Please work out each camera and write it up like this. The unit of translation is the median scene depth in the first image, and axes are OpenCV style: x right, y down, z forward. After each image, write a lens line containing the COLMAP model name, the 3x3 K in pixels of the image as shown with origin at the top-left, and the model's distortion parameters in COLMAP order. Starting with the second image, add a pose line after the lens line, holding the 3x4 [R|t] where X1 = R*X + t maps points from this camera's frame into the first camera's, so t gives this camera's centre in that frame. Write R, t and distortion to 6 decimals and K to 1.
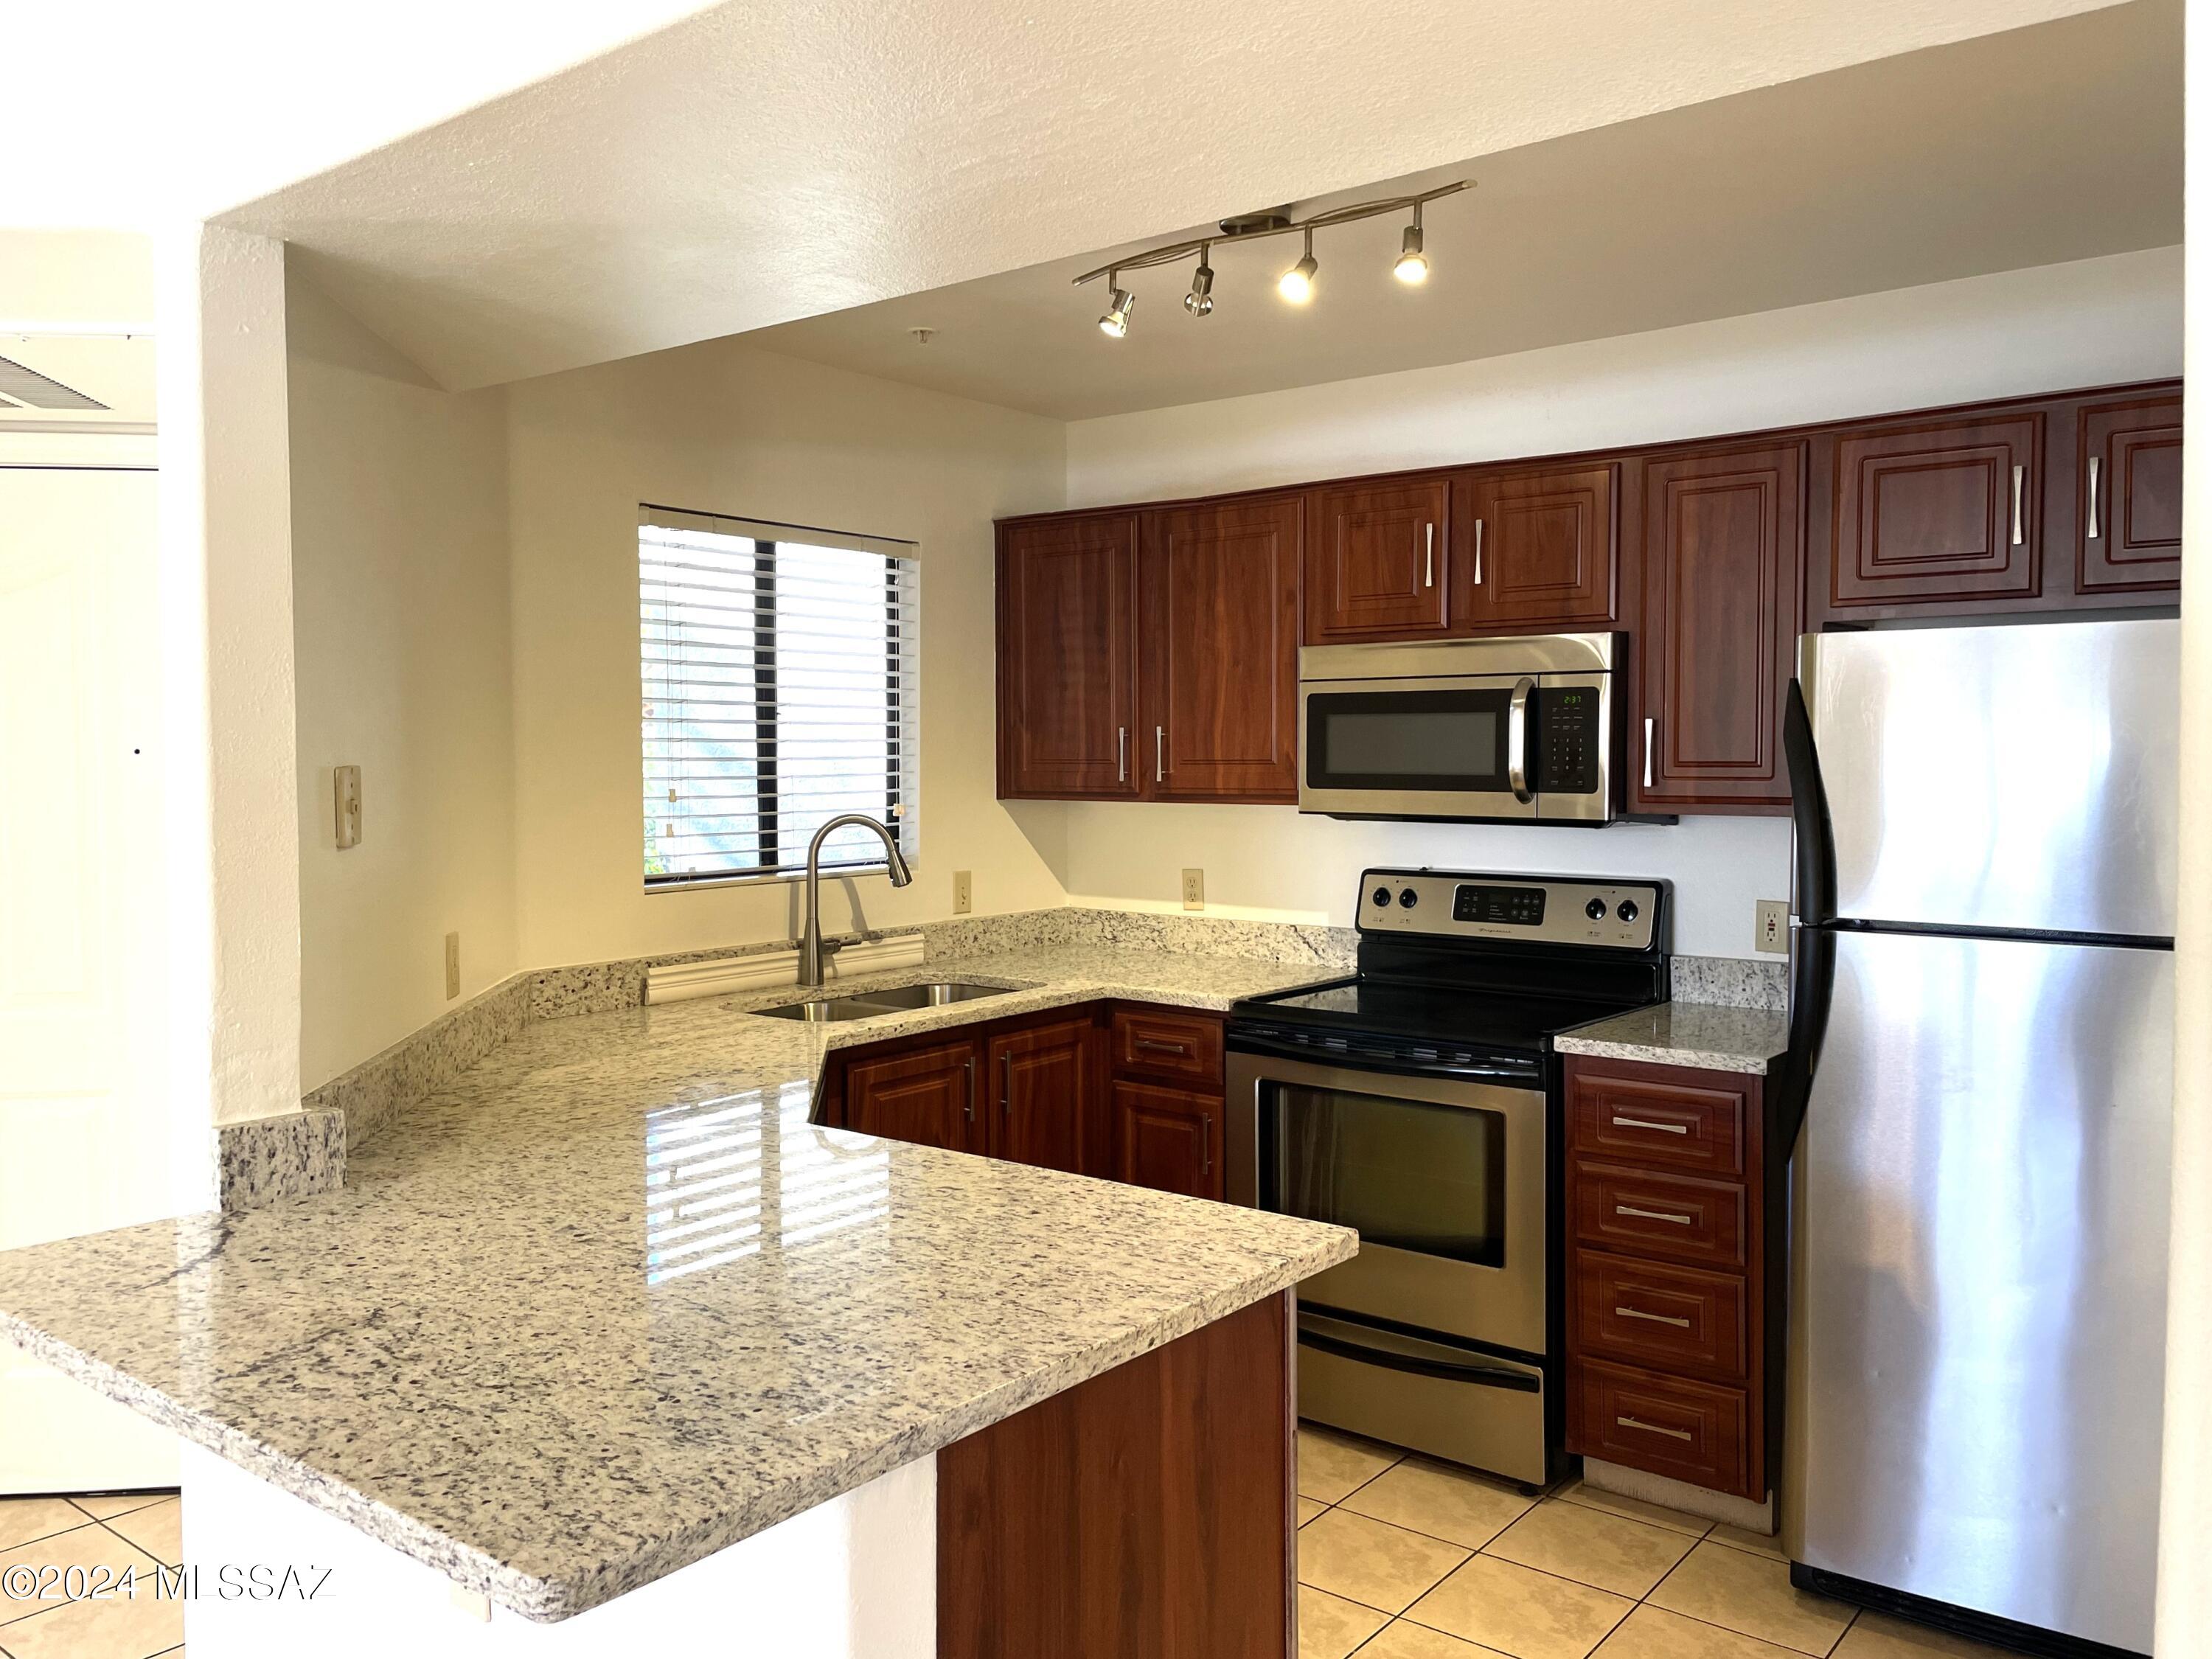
lens RADIAL K [[1709.7, 0, 1106.0], [0, 1709.7, 829.5], [0, 0, 1]] dist [0.108672, -0.209542]
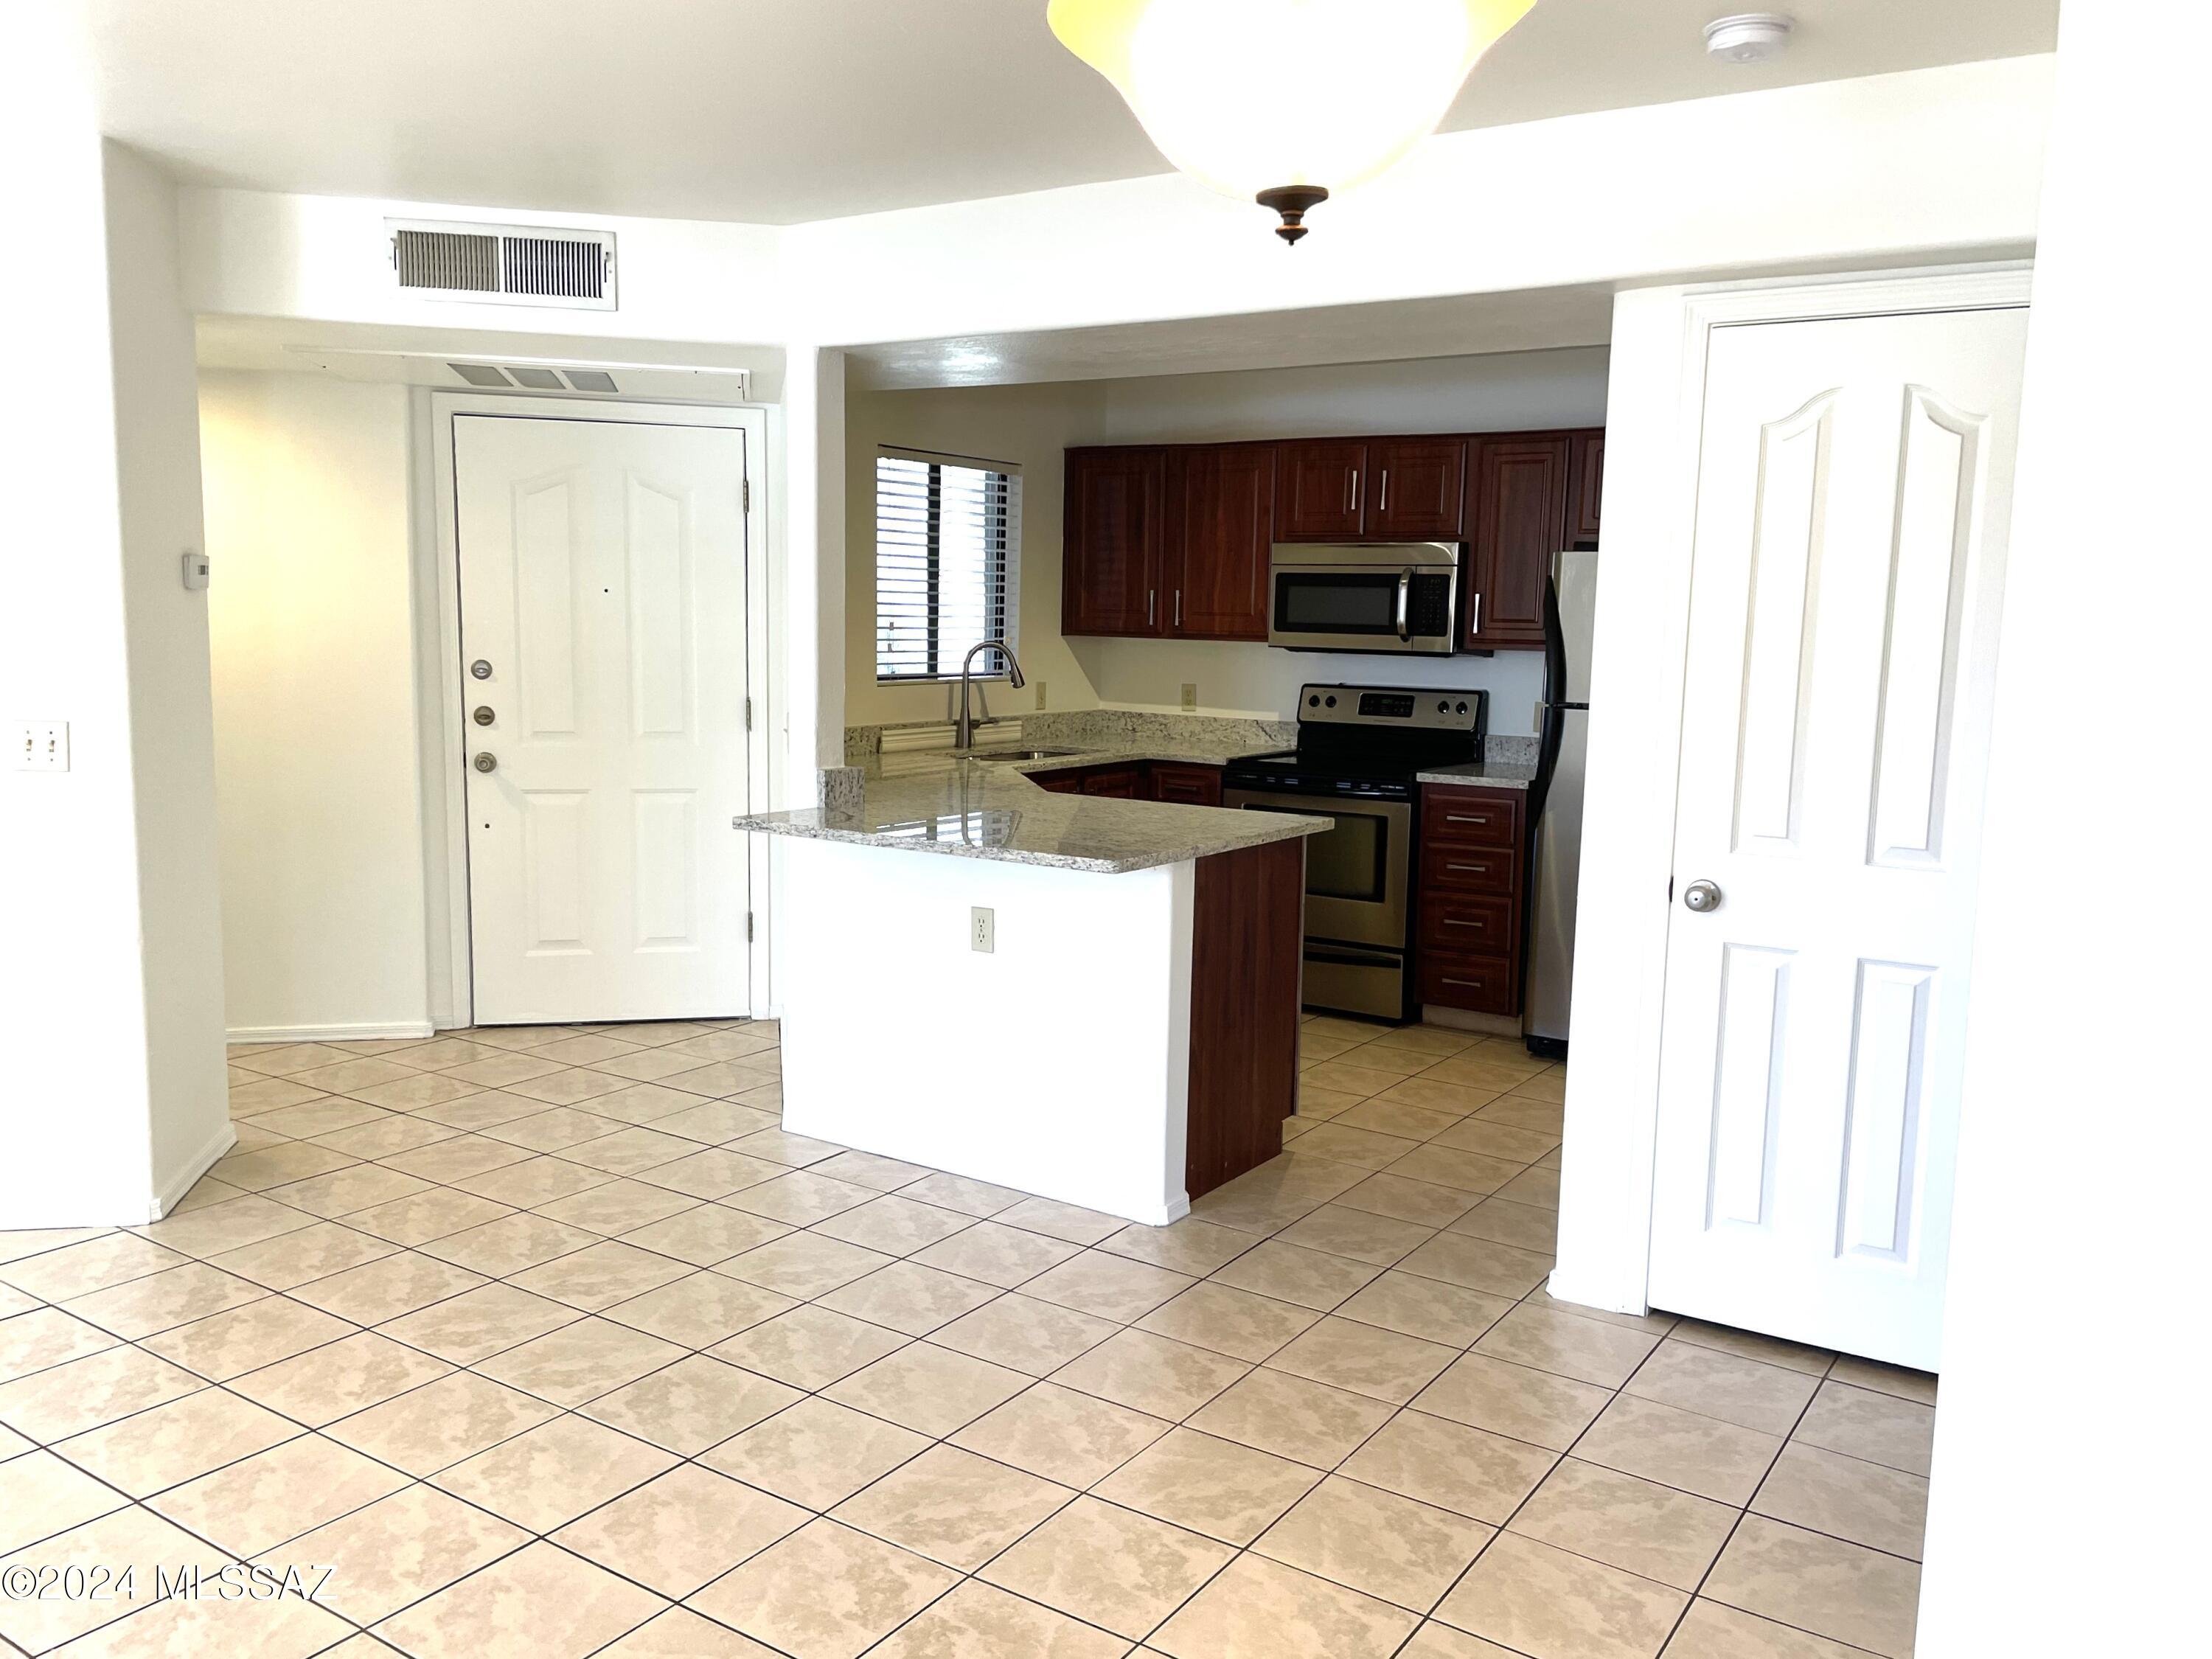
lens RADIAL K [[1709.7, 0, 1106.0], [0, 1709.7, 829.5], [0, 0, 1]] dist [0.108672, -0.209542]
pose [[0.996827, 0.014662, 0.078243, -0.170889], [-0.021181, 0.996313, 0.083138, 0.032435], [-0.076735, -0.084532, 0.993462, -0.640045]]
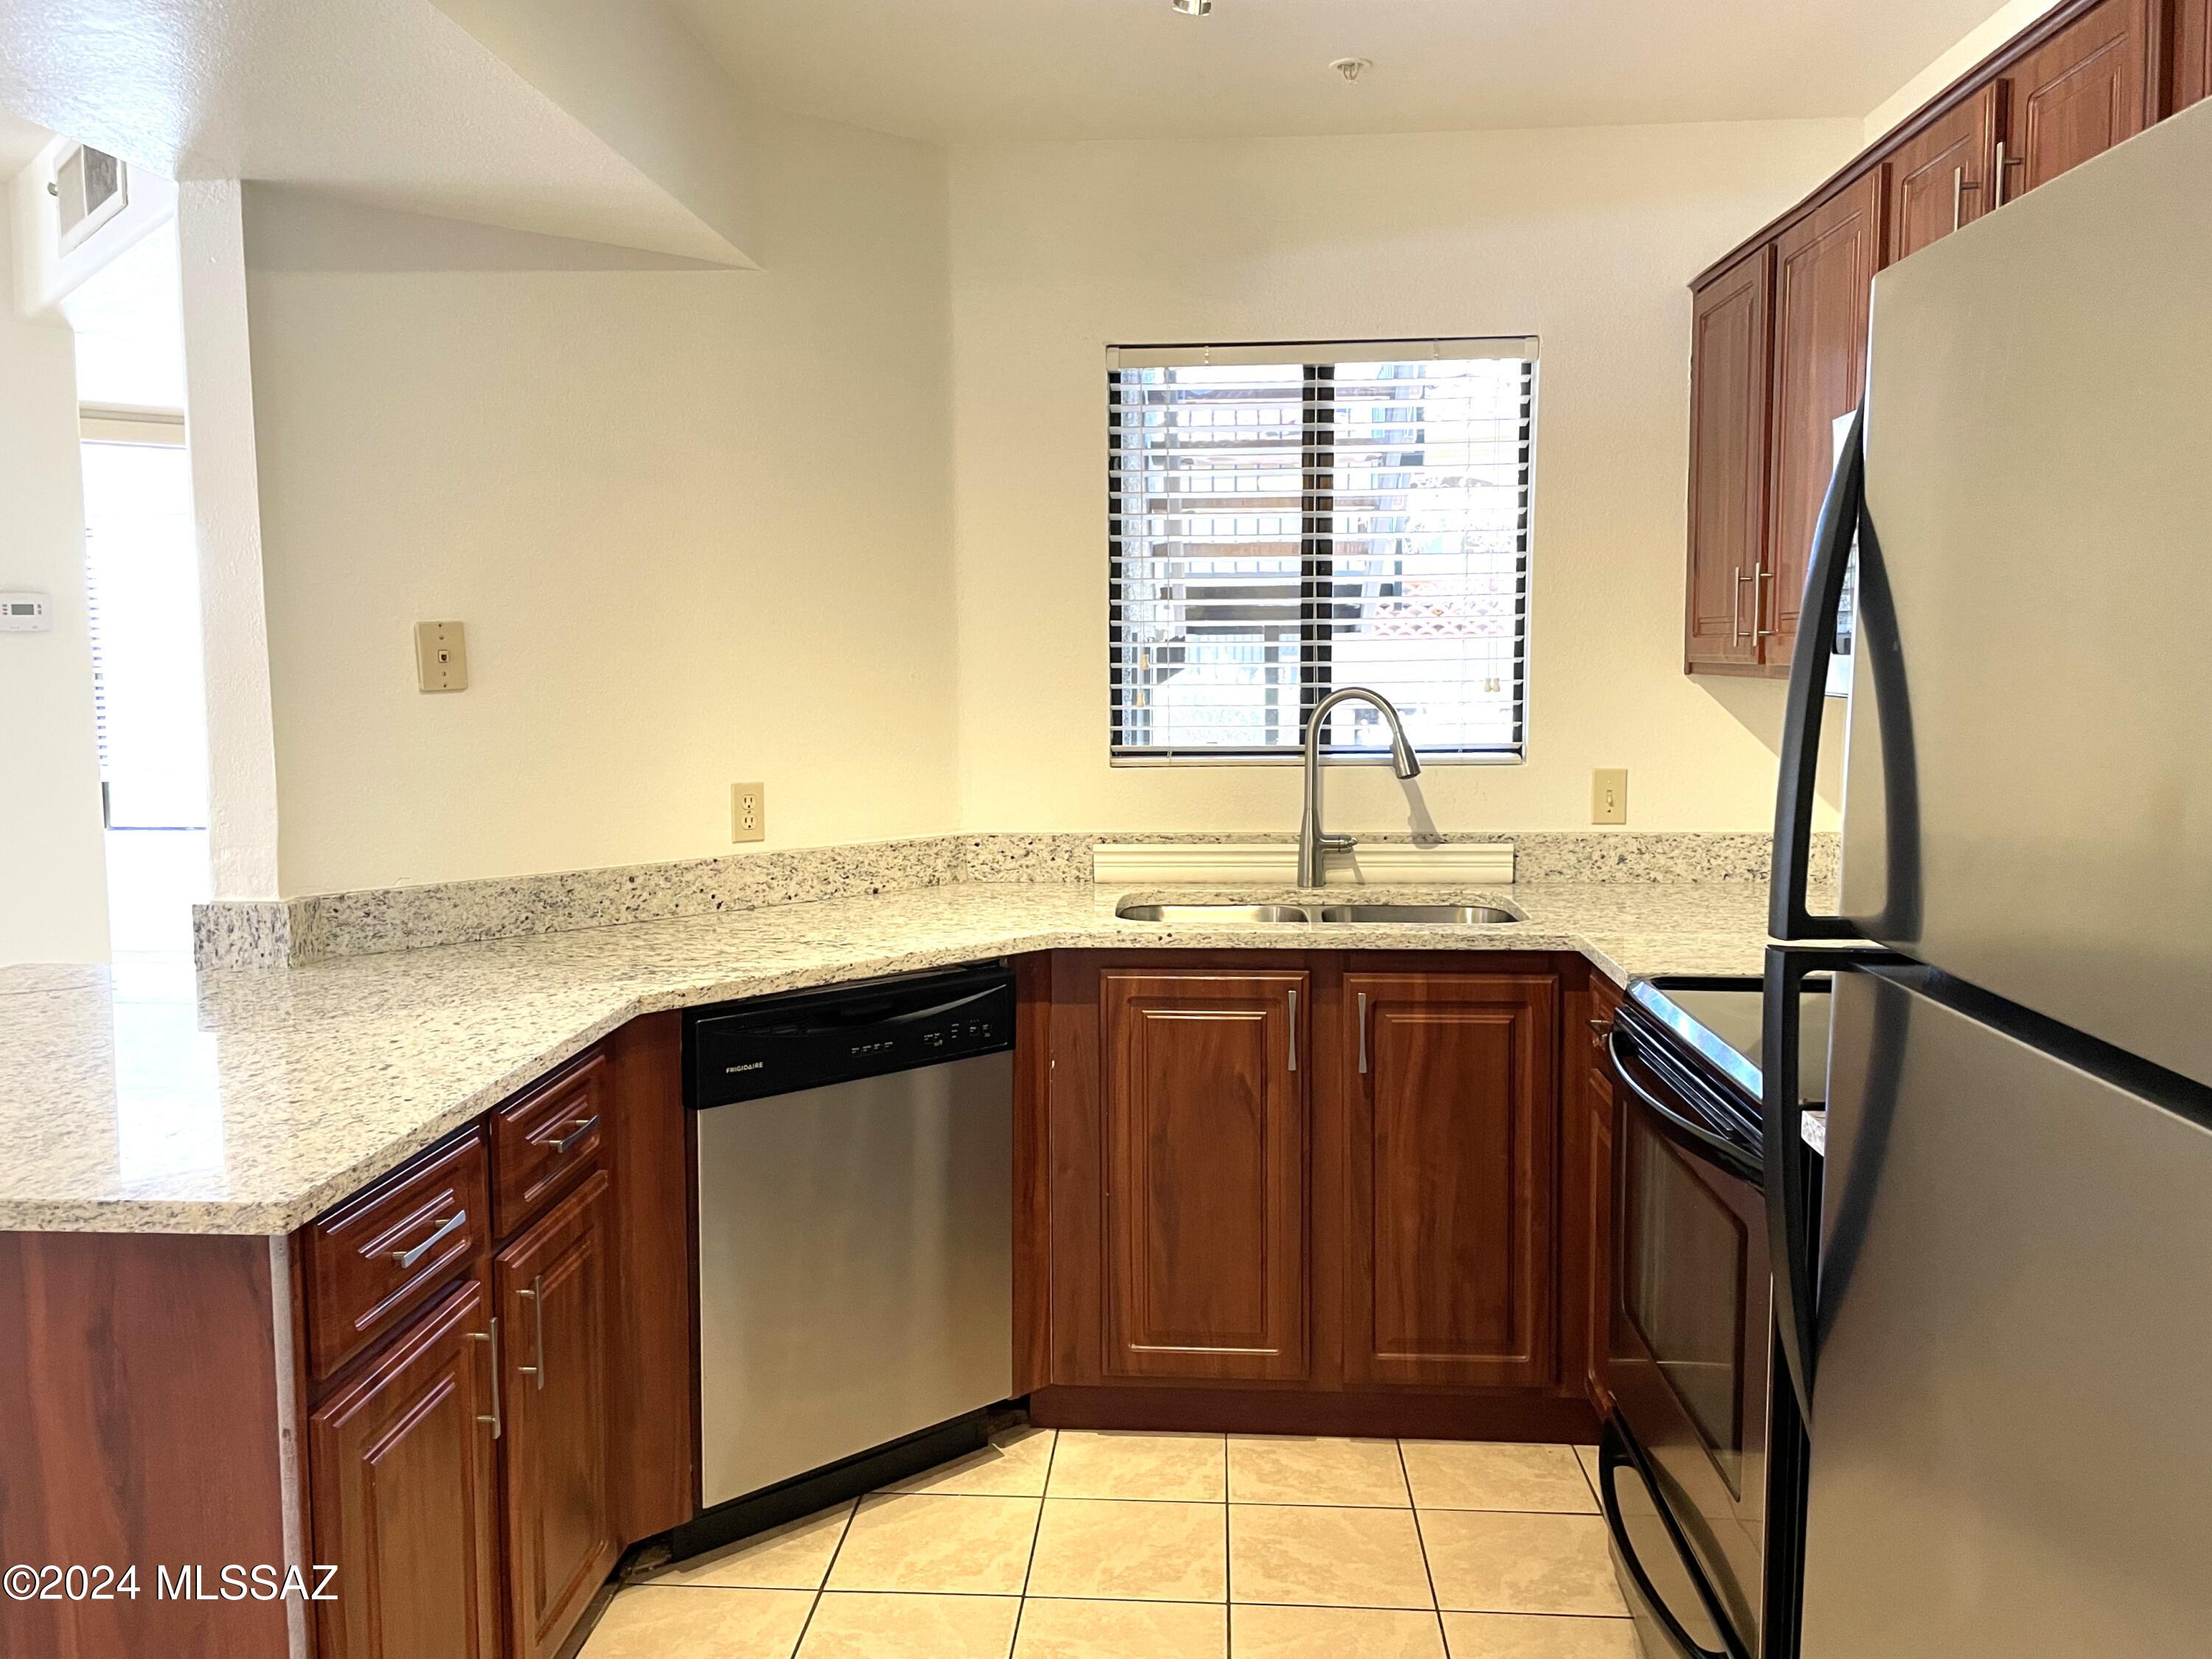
lens RADIAL K [[1709.7, 0, 1106.0], [0, 1709.7, 829.5], [0, 0, 1]] dist [0.108672, -0.209542]
pose [[0.556544, 0.082885, -0.826673, 0.501133], [-0.031873, 0.996409, 0.078446, -0.001746], [0.830206, -0.017310, 0.557188, 0.461634]]
